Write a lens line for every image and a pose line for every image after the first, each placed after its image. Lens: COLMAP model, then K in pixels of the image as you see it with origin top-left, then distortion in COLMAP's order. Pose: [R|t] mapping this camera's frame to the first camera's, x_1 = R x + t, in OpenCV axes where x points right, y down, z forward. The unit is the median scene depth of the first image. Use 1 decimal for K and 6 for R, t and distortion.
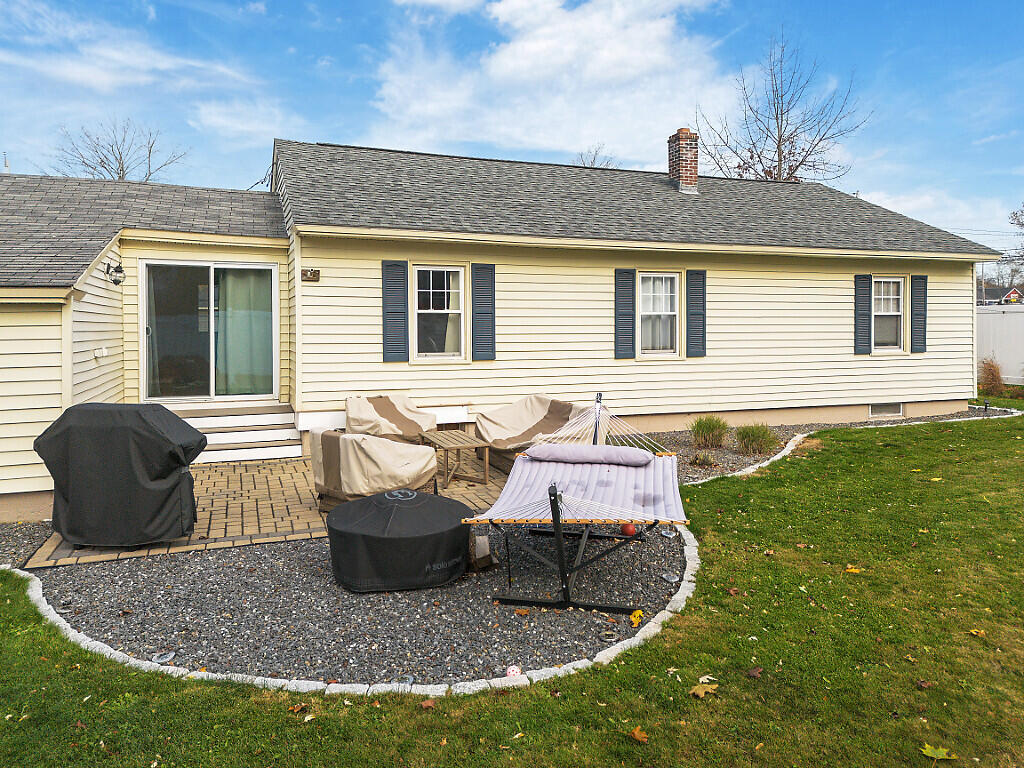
lens RADIAL K [[722.0, 0, 512.0], [0, 722.0, 384.0], [0, 0, 1]] dist [0.084551, -0.089405]
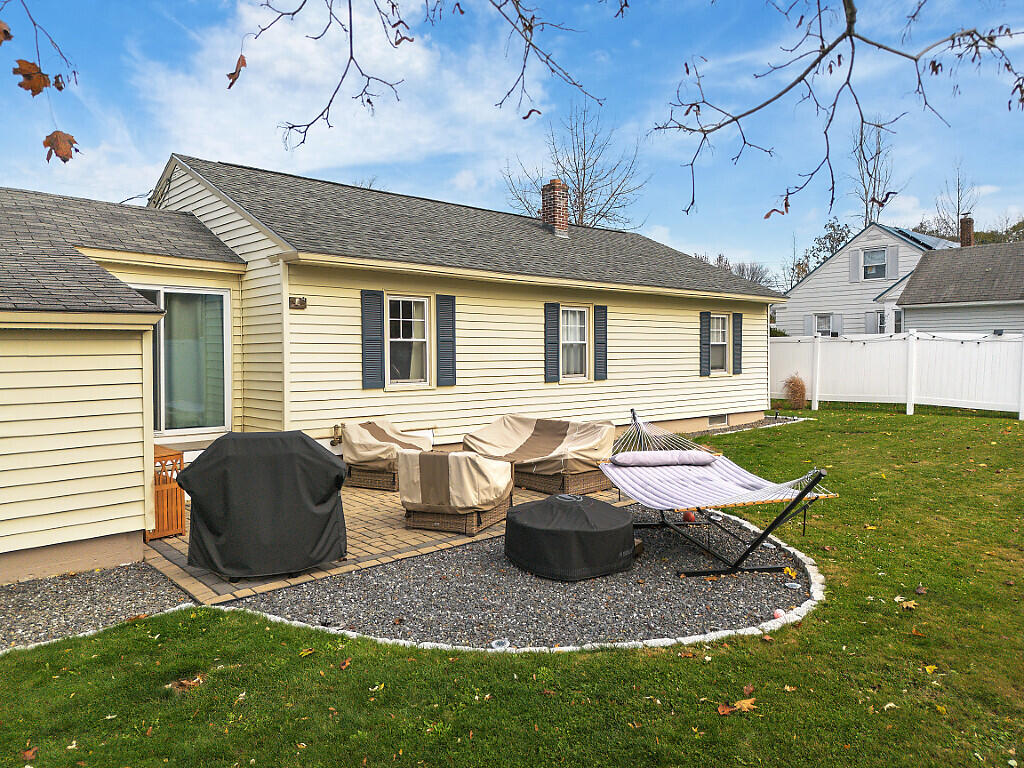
lens RADIAL K [[712.5, 0, 506.8], [0, 712.5, 413.6], [0, 0, 1]] dist [0.078598, -0.078684]
pose [[0.933057, -0.033549, 0.358162, -0.339832], [0.032912, 0.999427, 0.007877, 0.002801], [-0.358221, 0.004438, 0.933626, -0.015265]]
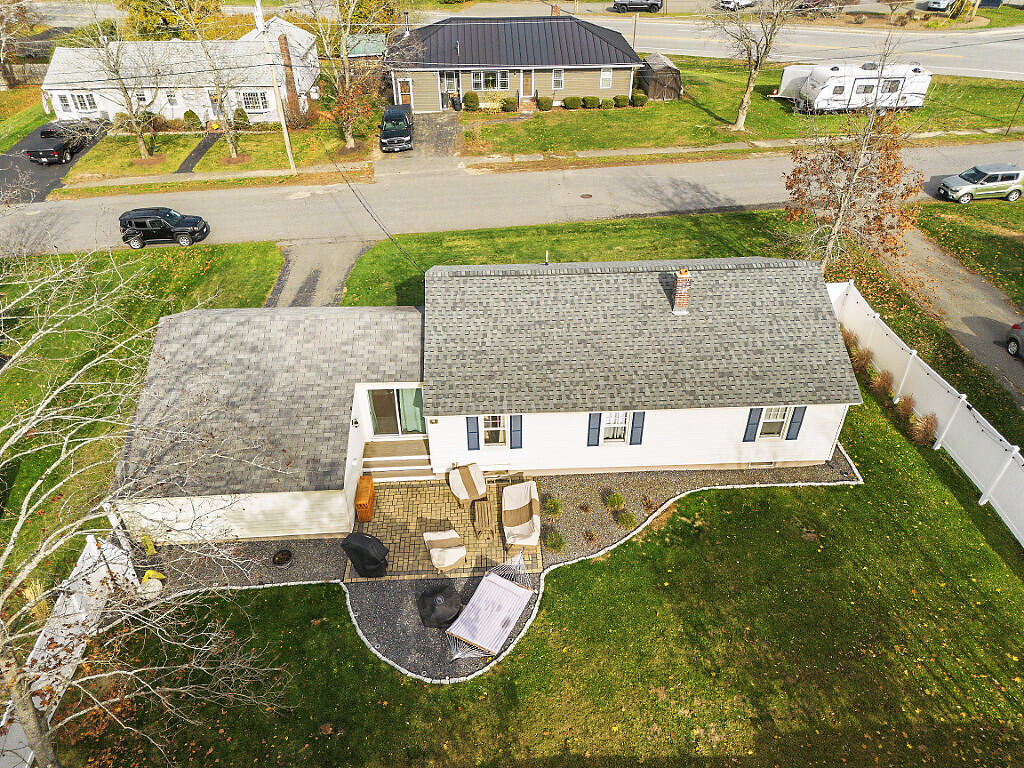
lens RADIAL K [[722.0, 0, 512.0], [0, 722.0, 384.0], [0, 0, 1]] dist [0.084551, -0.089405]
pose [[0.951745, 0.179858, -0.248662, 0.439387], [-0.017519, 0.840784, 0.541088, -1.334128], [0.306390, -0.510621, 0.803362, -0.586781]]
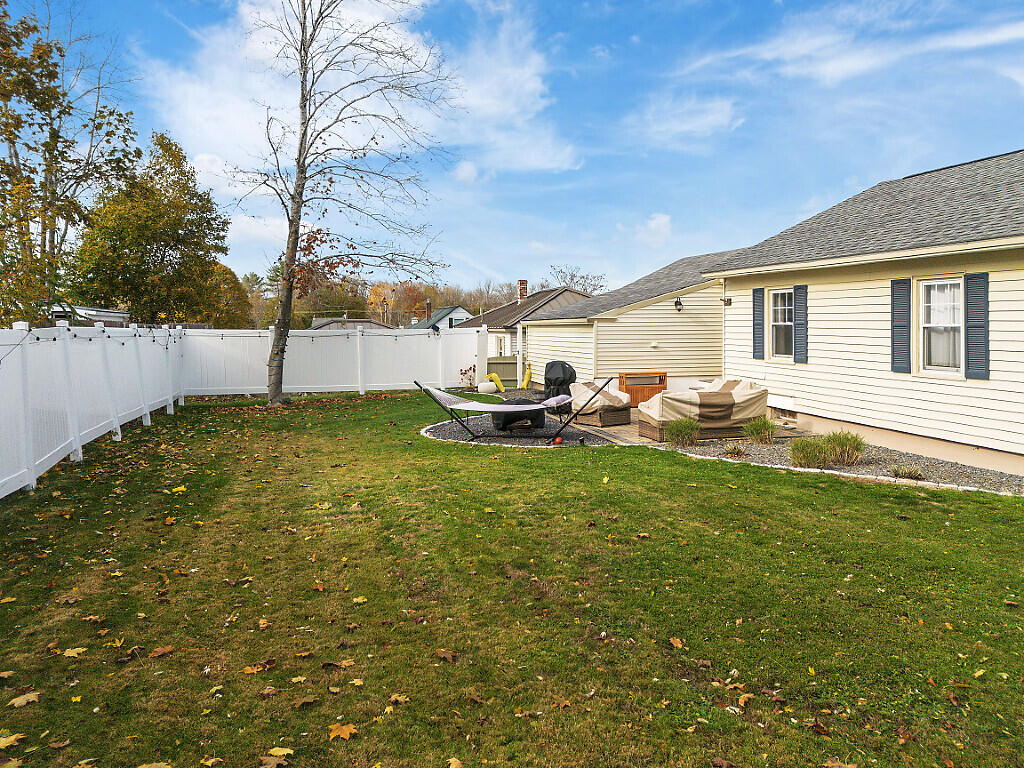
lens RADIAL K [[722.0, 0, 512.0], [0, 722.0, 384.0], [0, 0, 1]] dist [0.084551, -0.089405]
pose [[-0.092075, 0.082272, -0.992347, 1.278195], [-0.098378, 0.990953, 0.091285, -0.063777], [0.990880, 0.106030, -0.083148, 0.631419]]
